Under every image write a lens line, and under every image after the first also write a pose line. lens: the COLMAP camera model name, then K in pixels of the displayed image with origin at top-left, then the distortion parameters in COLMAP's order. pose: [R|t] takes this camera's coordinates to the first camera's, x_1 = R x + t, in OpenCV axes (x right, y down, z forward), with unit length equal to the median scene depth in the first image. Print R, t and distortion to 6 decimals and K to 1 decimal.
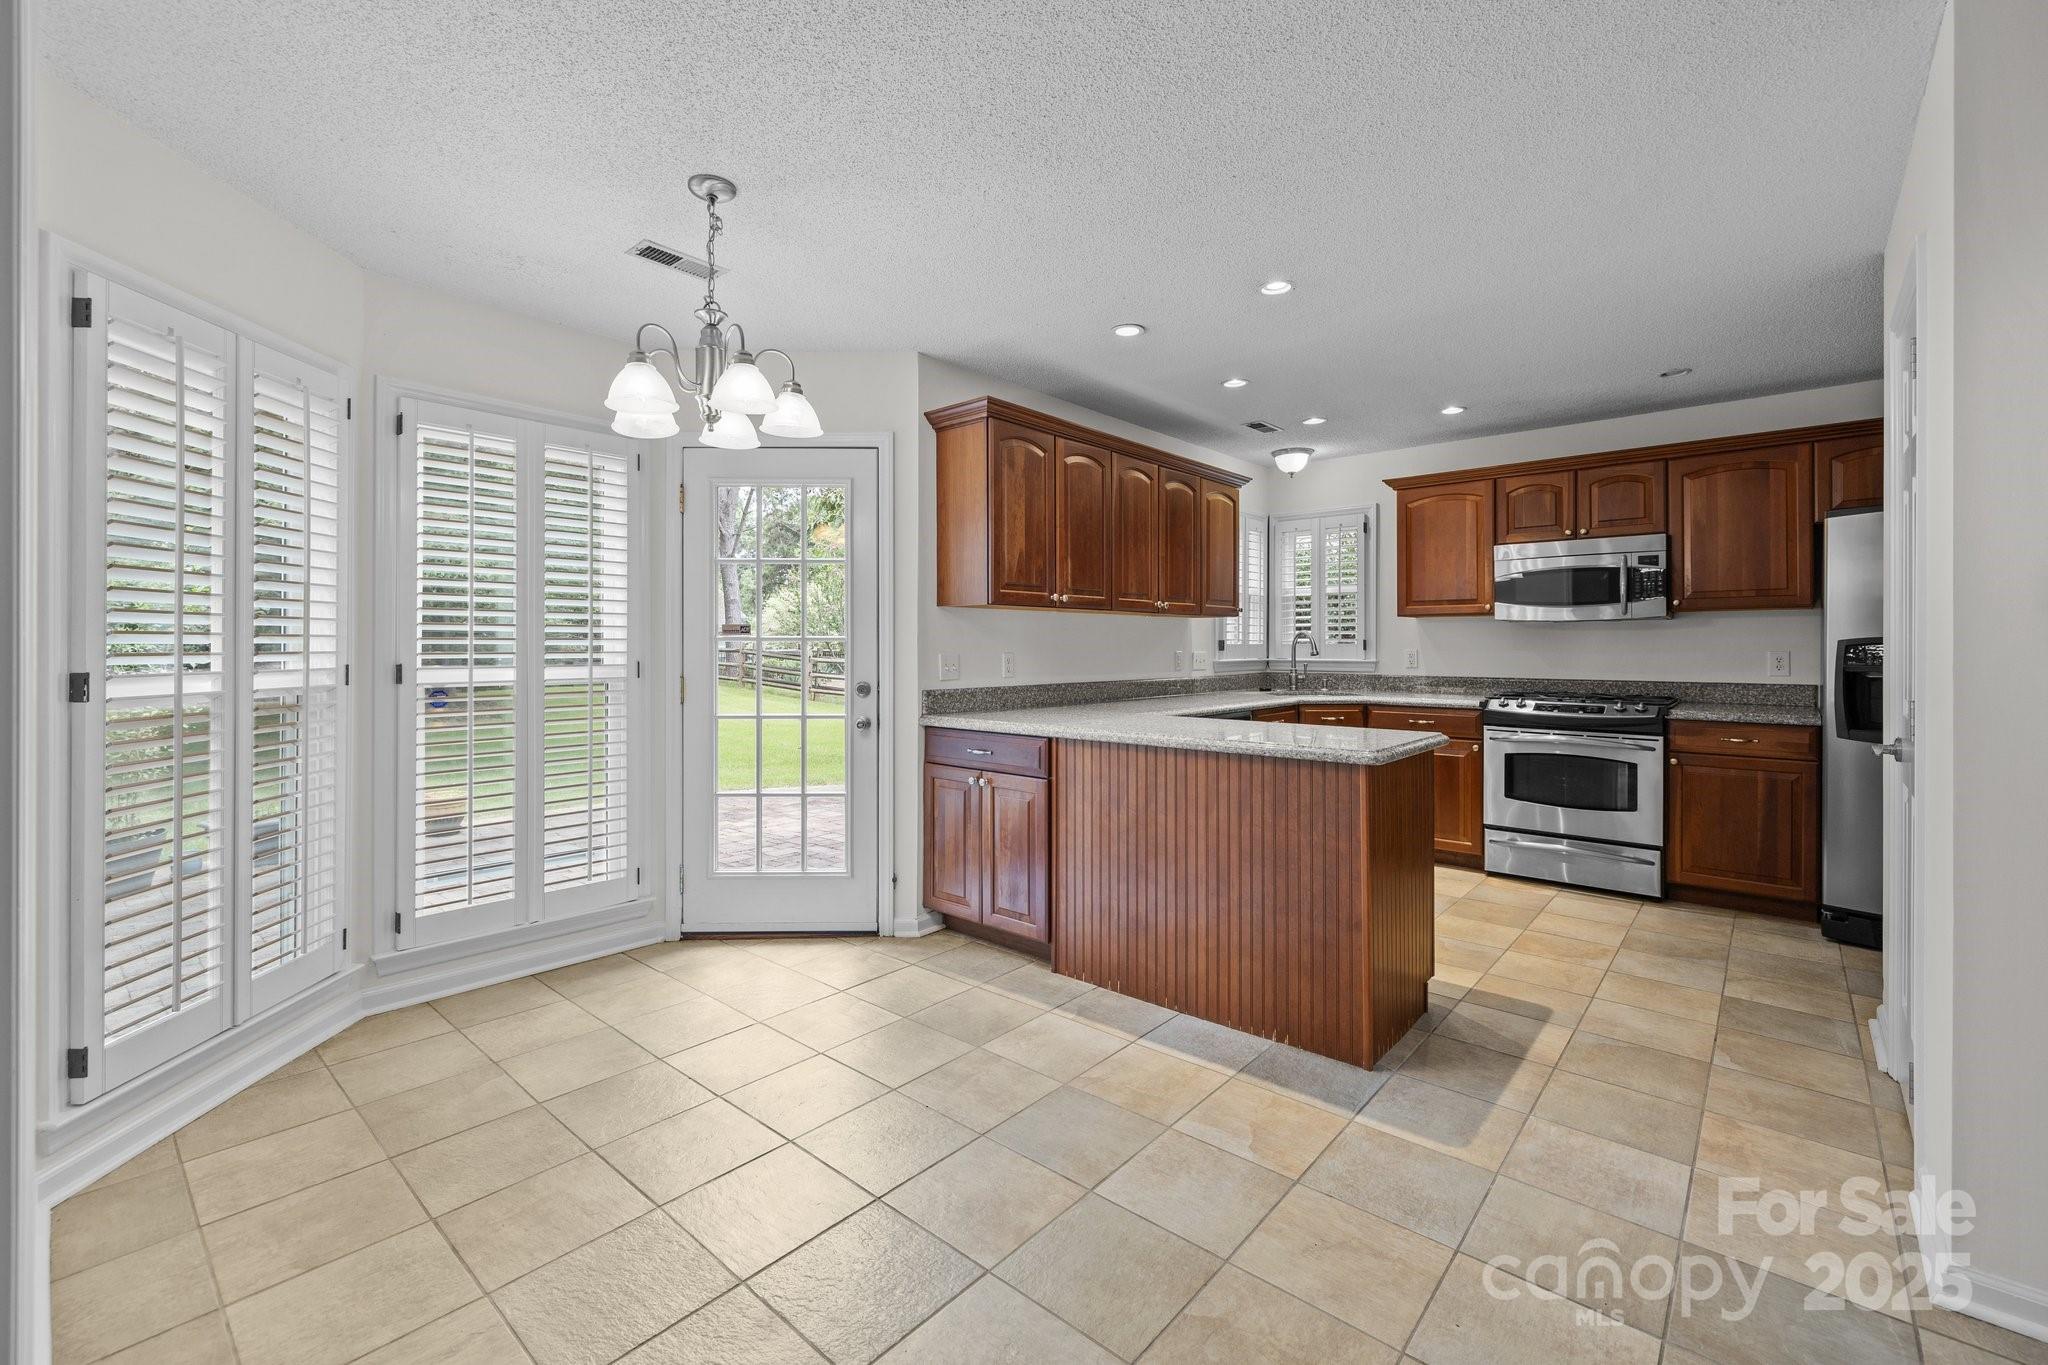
lens RADIAL K [[864.9, 0, 1004.0], [0, 864.9, 643.0], [0, 0, 1]] dist [0.000011, 0.000940]
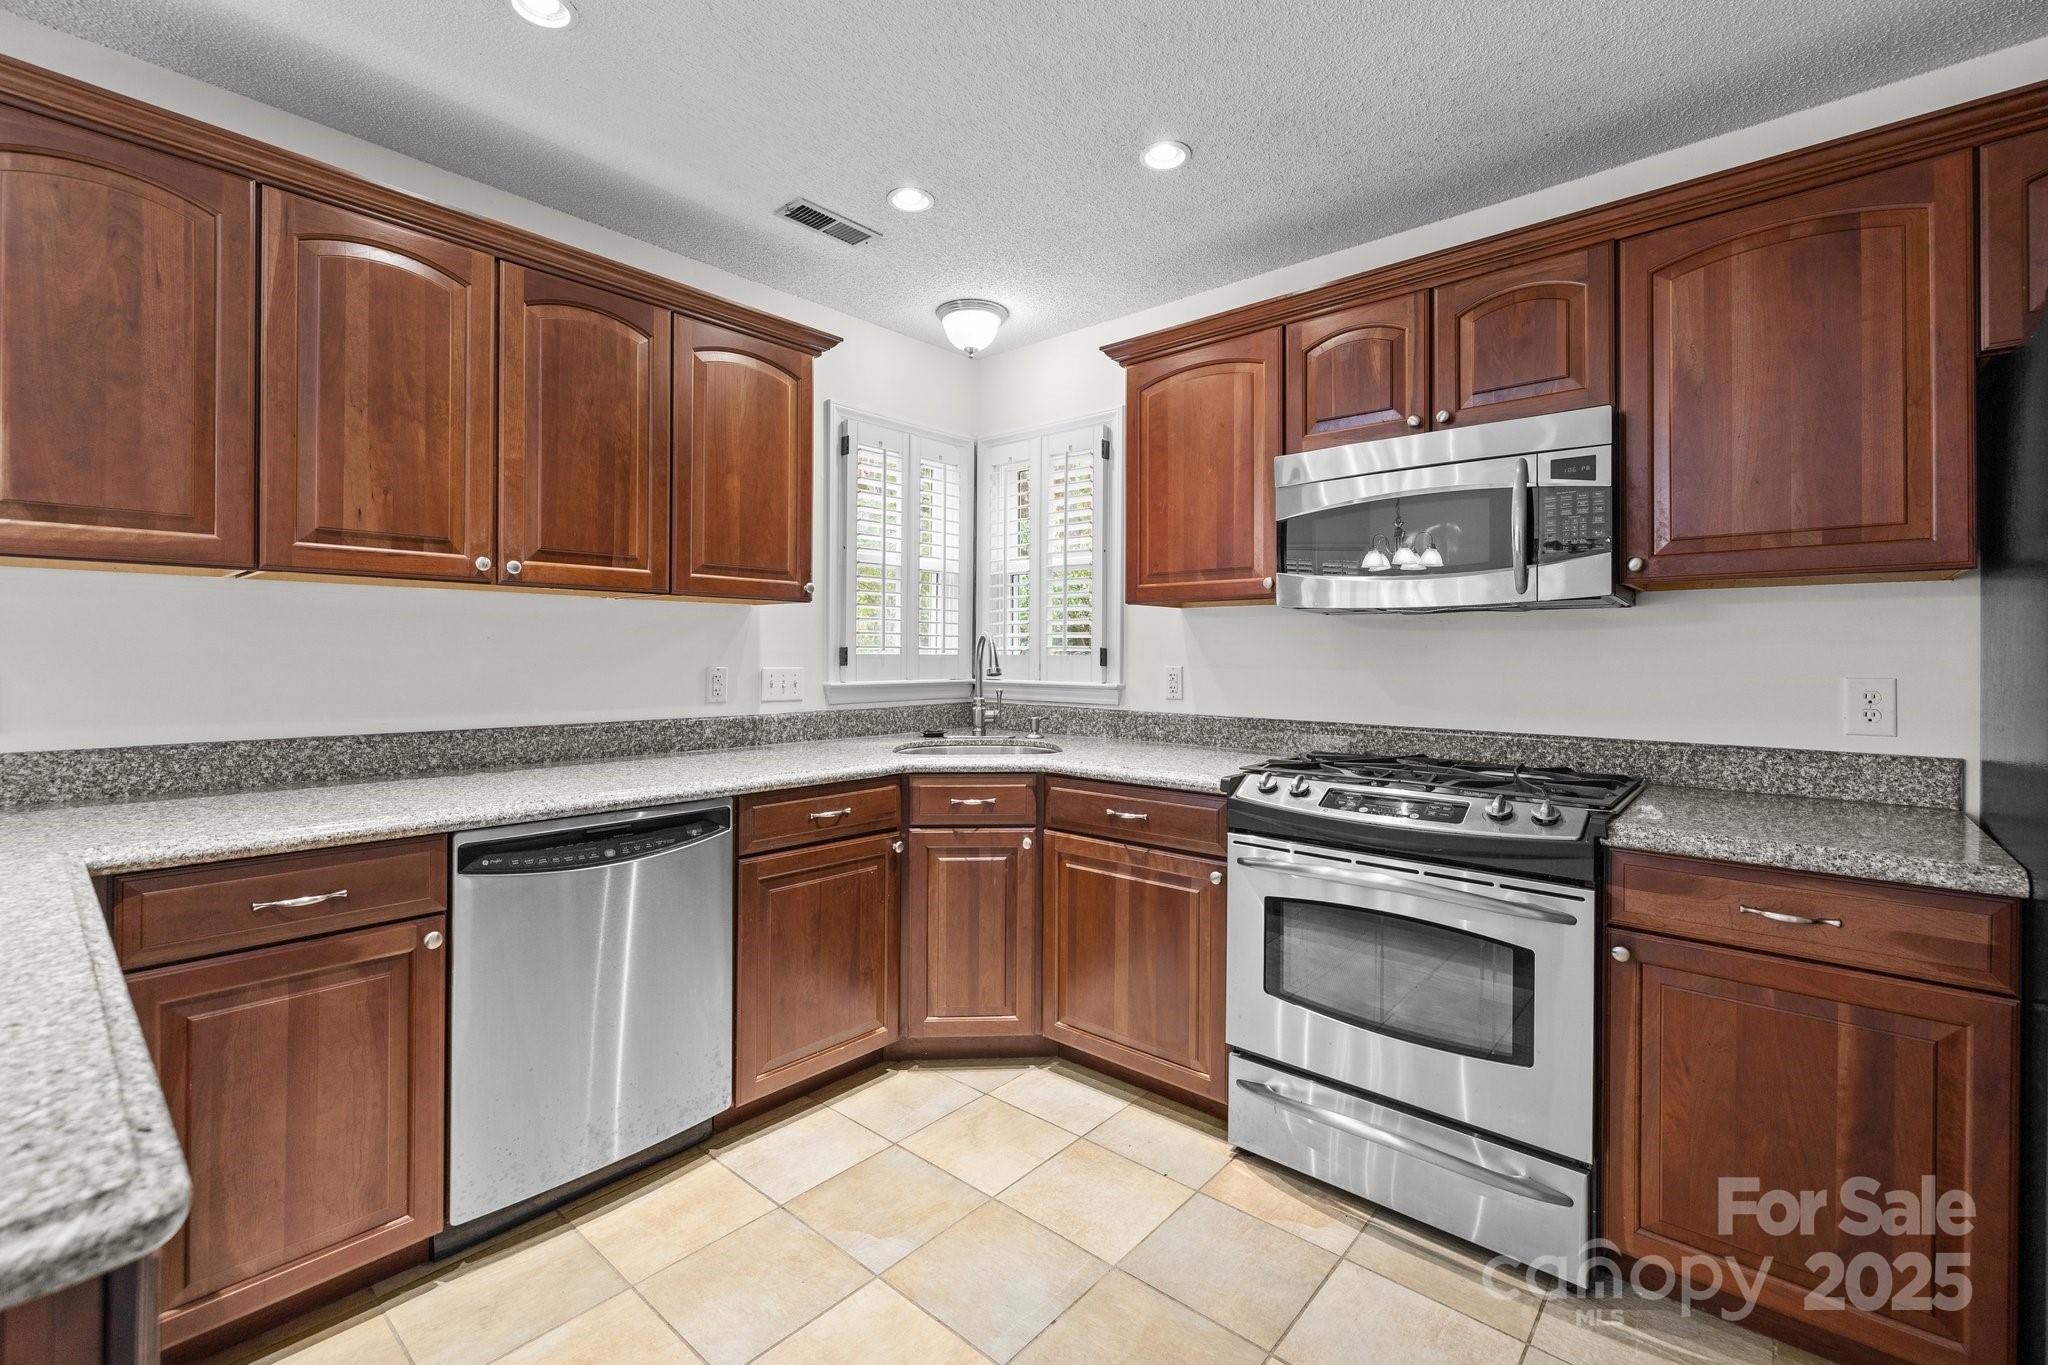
lens RADIAL K [[864.9, 0, 1010.7], [0, 864.9, 649.5], [0, 0, 1]] dist [0.000011, 0.000940]
pose [[0.999977, 0.006416, 0.002122, 0.473936], [-0.006410, 0.999975, -0.002864, -0.000787], [-0.002140, 0.002851, 0.999994, 0.579904]]
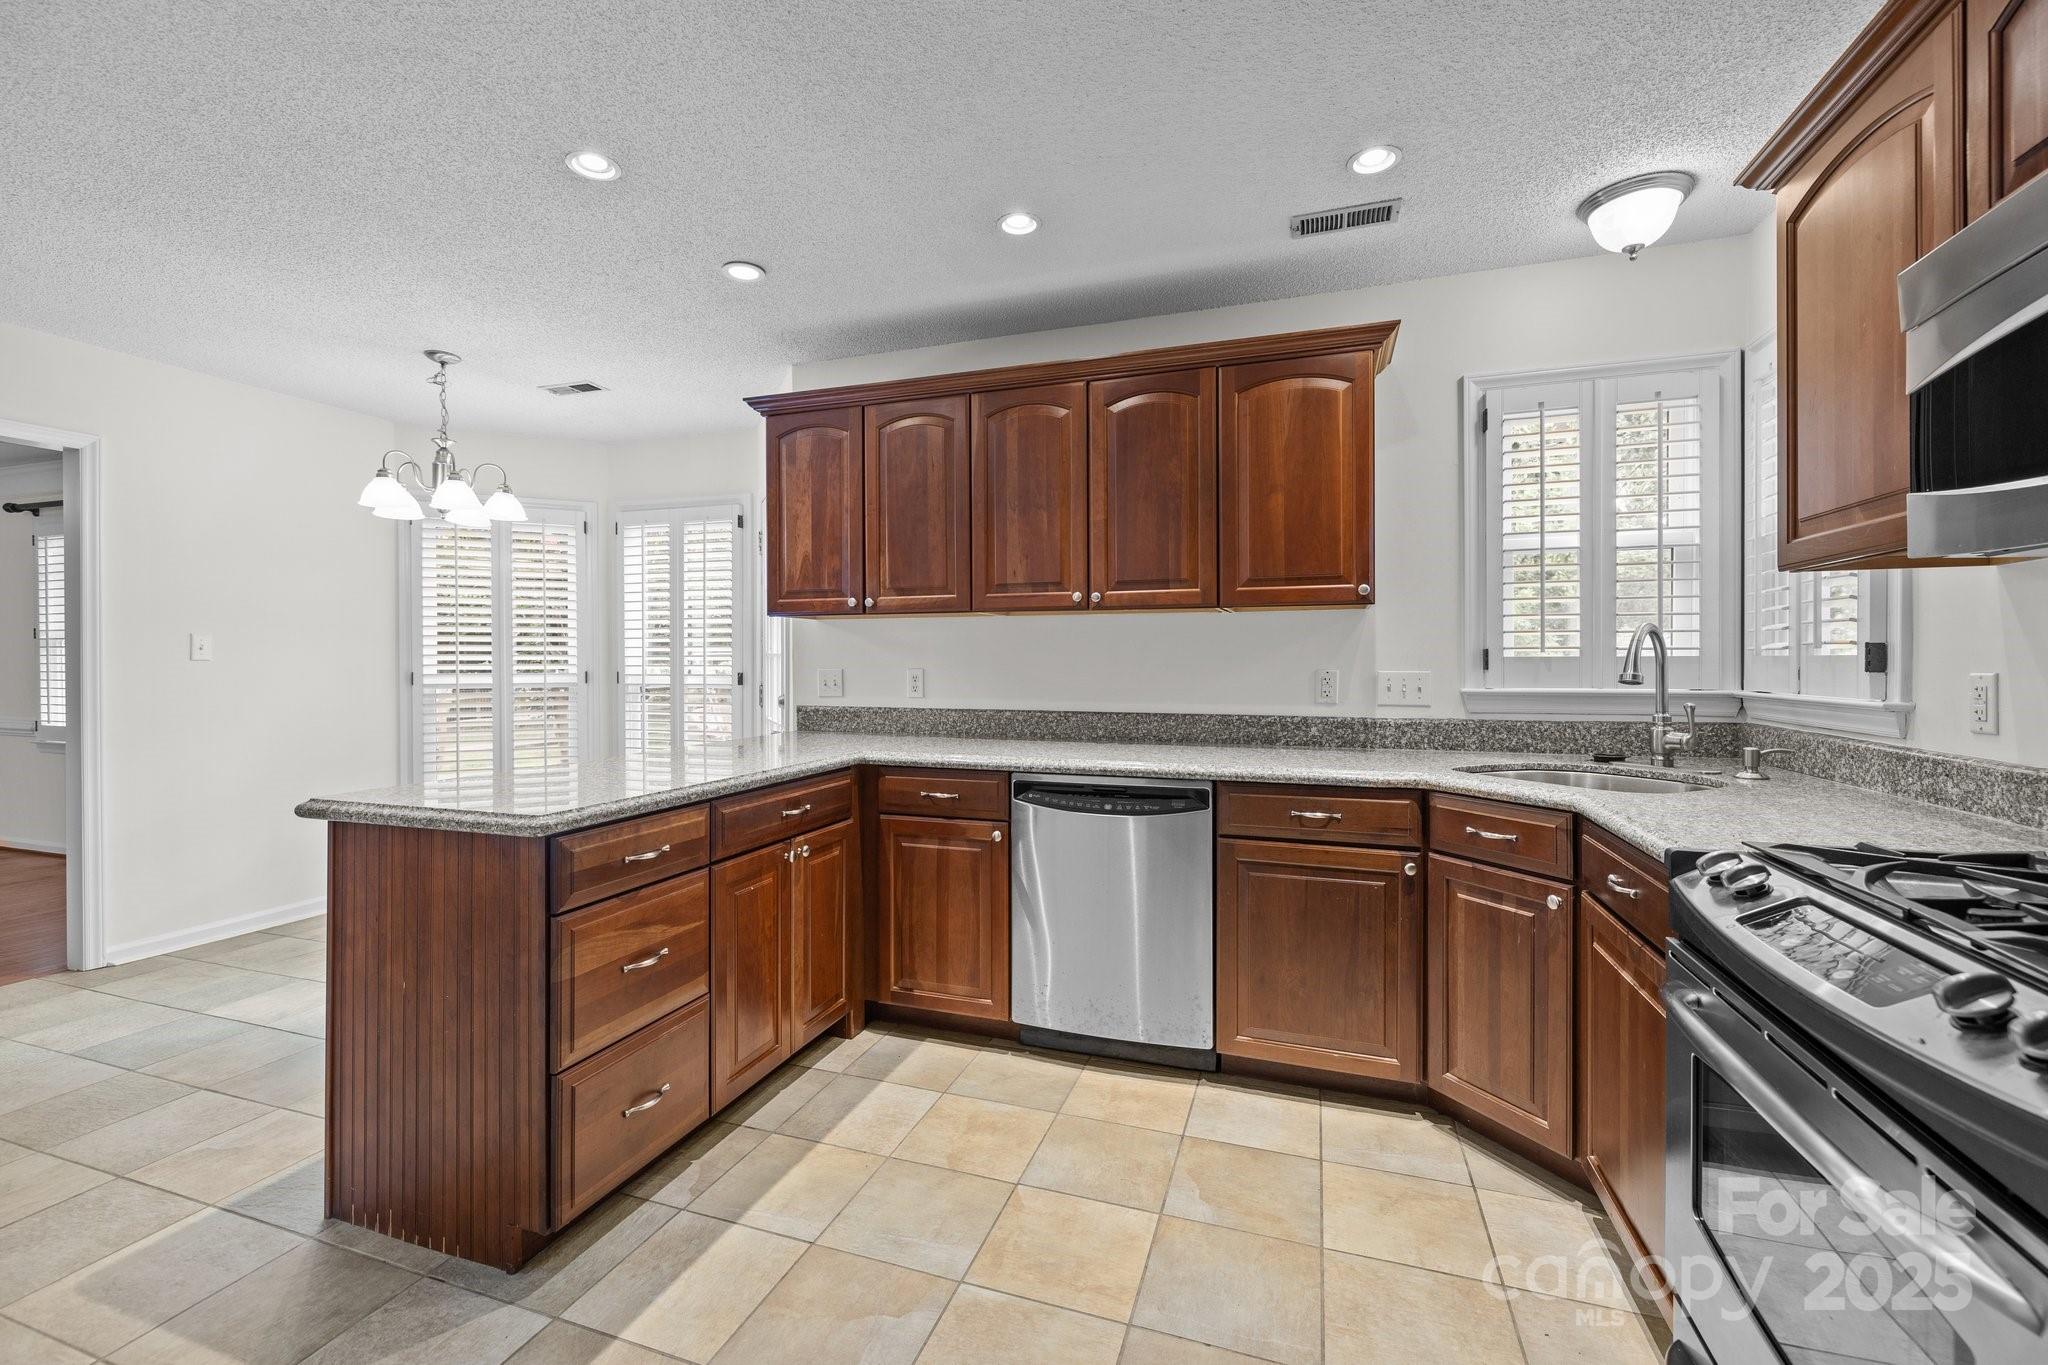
lens RADIAL K [[864.9, 0, 1035.1], [0, 864.9, 663.8], [0, 0, 1]] dist [0.000011, 0.000940]
pose [[0.390088, 0.004611, -0.920766, 0.803497], [0.004222, 0.999968, 0.006796, 0.001361], [0.920768, -0.006538, 0.390056, 0.751208]]
